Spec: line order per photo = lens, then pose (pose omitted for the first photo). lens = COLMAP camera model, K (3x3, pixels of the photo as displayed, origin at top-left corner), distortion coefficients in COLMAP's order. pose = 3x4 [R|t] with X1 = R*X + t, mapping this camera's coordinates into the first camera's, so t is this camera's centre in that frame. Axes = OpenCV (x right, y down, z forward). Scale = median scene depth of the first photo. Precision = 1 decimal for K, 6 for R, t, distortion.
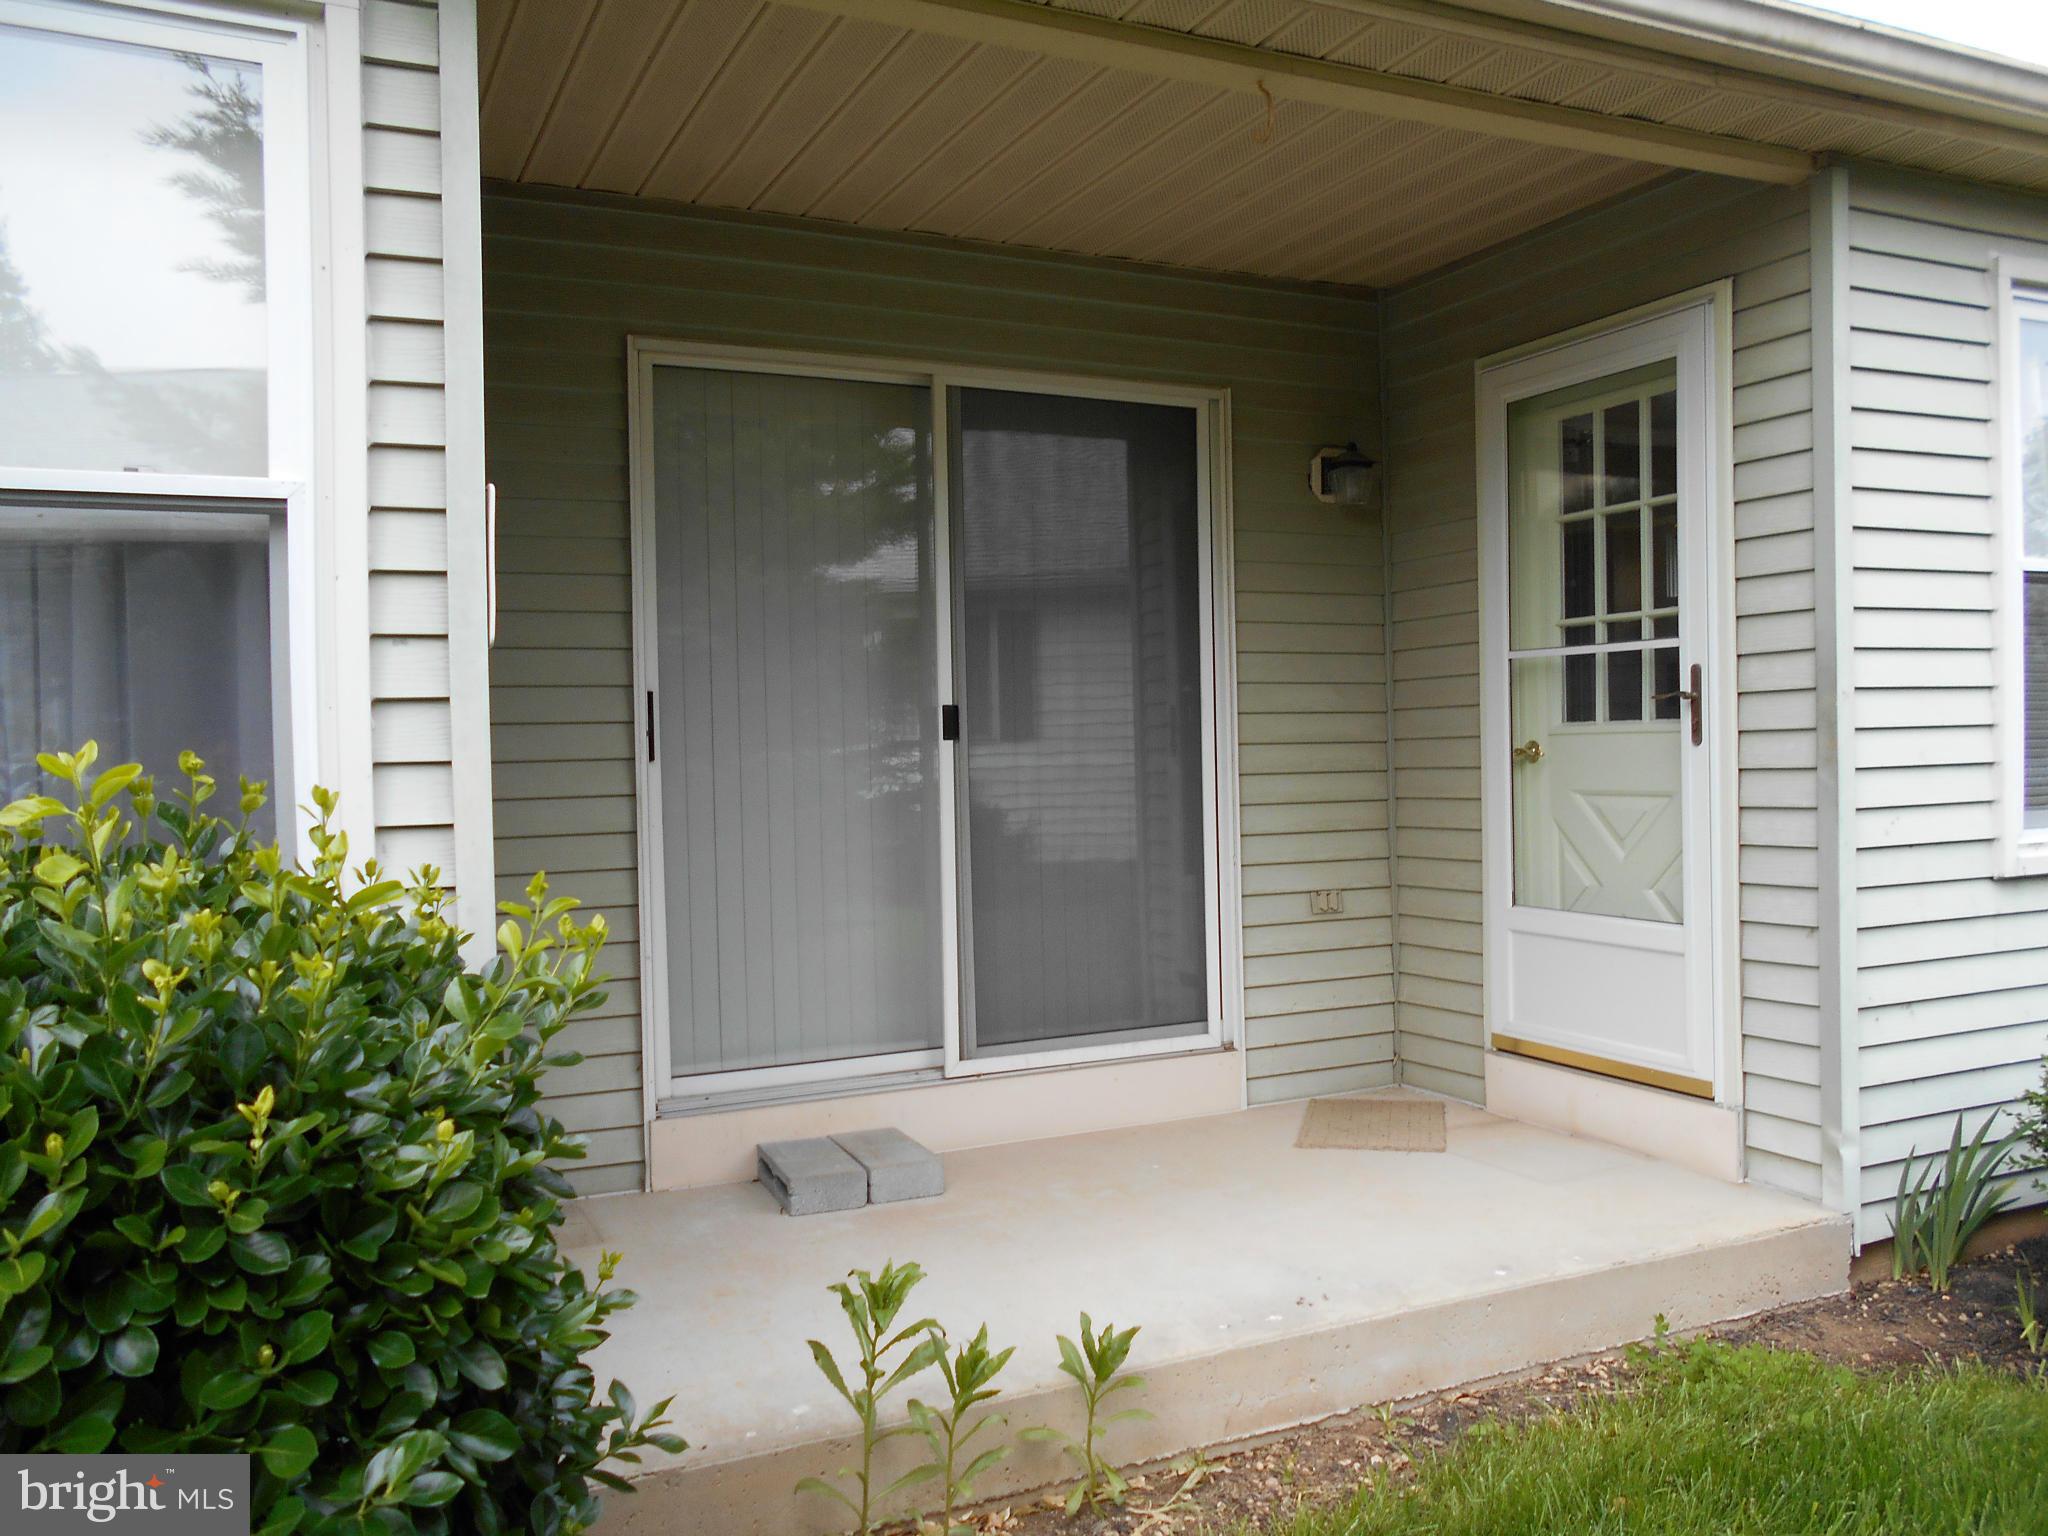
lens RADIAL K [[1625.1, 0, 1029.8], [0, 1625.1, 775.3], [0, 0, 1]] dist [-0.048133, 0.059176]
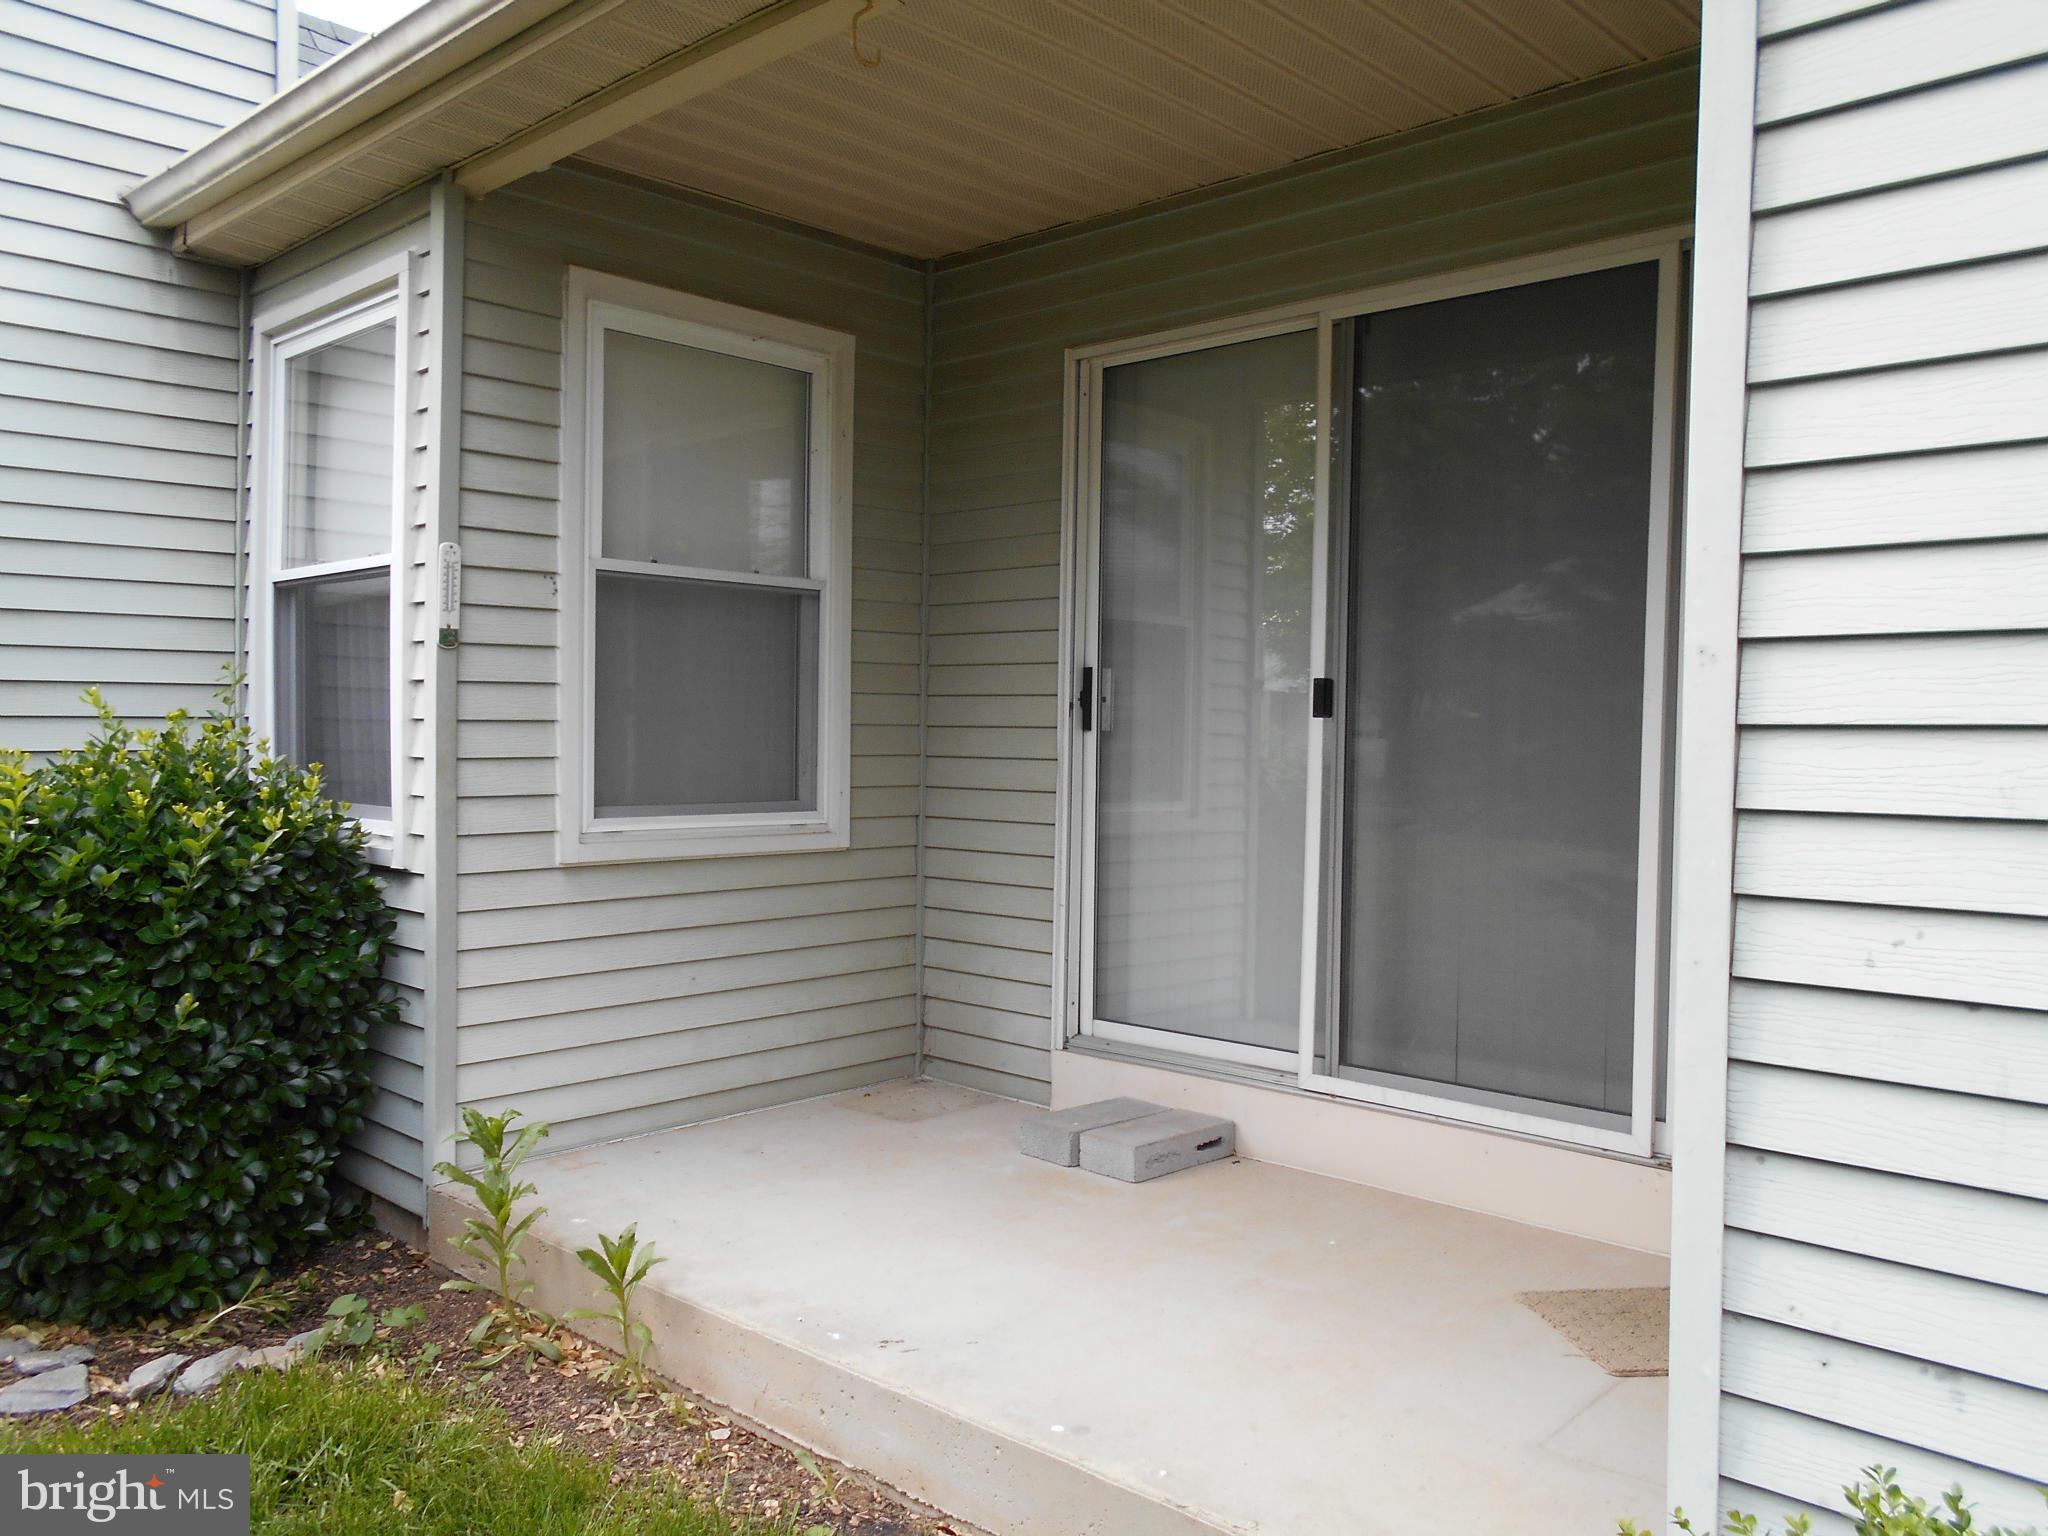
lens RADIAL K [[1625.1, 0, 1030.0], [0, 1625.1, 762.3], [0, 0, 1]] dist [-0.048133, 0.059176]
pose [[0.361169, 0.046666, -0.931332, 0.733862], [-0.031425, 0.998789, 0.037860, -0.025974], [0.931971, 0.015593, 0.362198, 0.528148]]
